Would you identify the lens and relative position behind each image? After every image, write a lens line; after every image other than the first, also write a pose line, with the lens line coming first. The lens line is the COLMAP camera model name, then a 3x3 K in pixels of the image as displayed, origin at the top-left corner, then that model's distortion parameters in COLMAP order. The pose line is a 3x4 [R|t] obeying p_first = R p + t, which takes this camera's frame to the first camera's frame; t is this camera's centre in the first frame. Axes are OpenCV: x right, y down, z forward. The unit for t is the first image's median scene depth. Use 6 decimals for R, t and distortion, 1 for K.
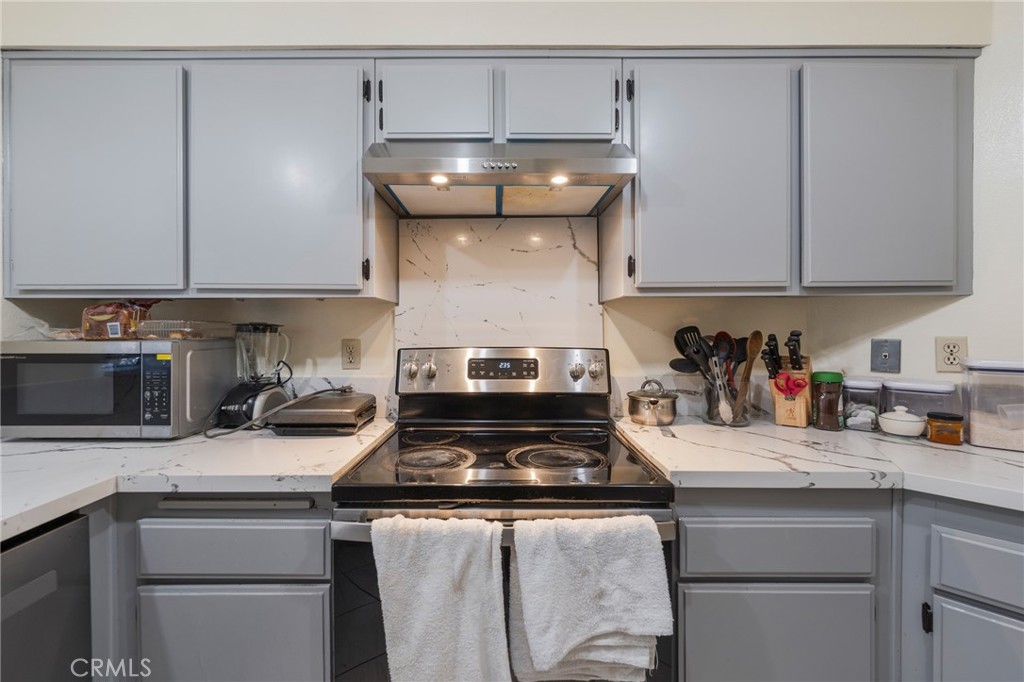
lens RADIAL K [[417.7, 0, 511.6], [0, 417.7, 335.0], [0, 0, 1]] dist [-0.003798, -0.000425]
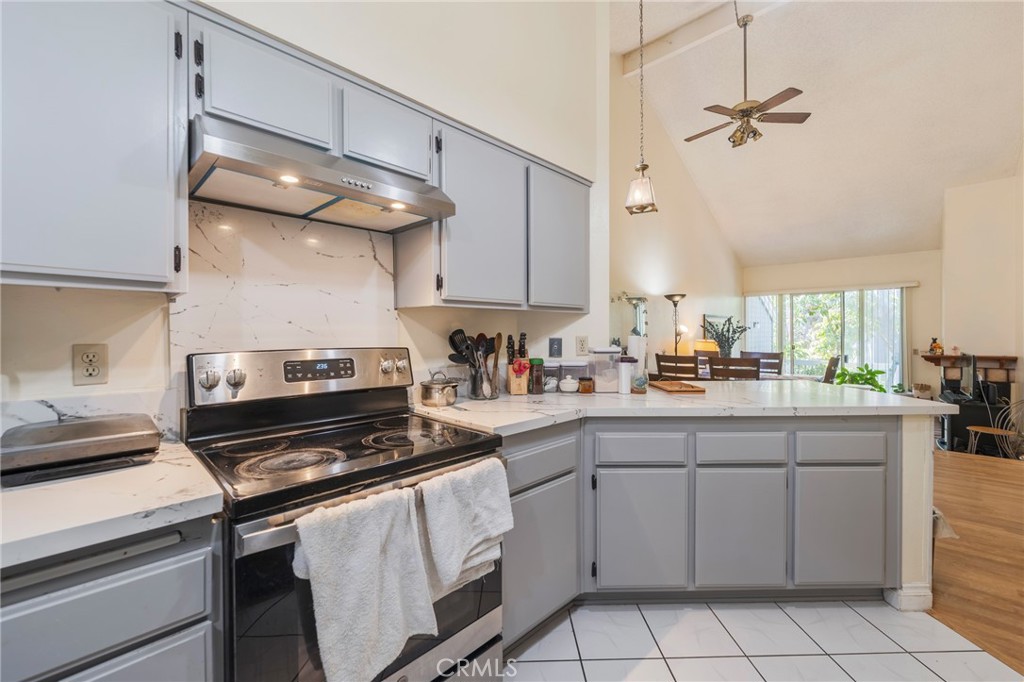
lens RADIAL K [[417.7, 0, 506.4], [0, 417.7, 339.1], [0, 0, 1]] dist [-0.003798, -0.000425]
pose [[0.702963, -0.010924, 0.711143, -0.486130], [0.008216, 0.999940, 0.007239, 0.002171], [-0.711179, 0.000754, 0.703010, -0.051892]]
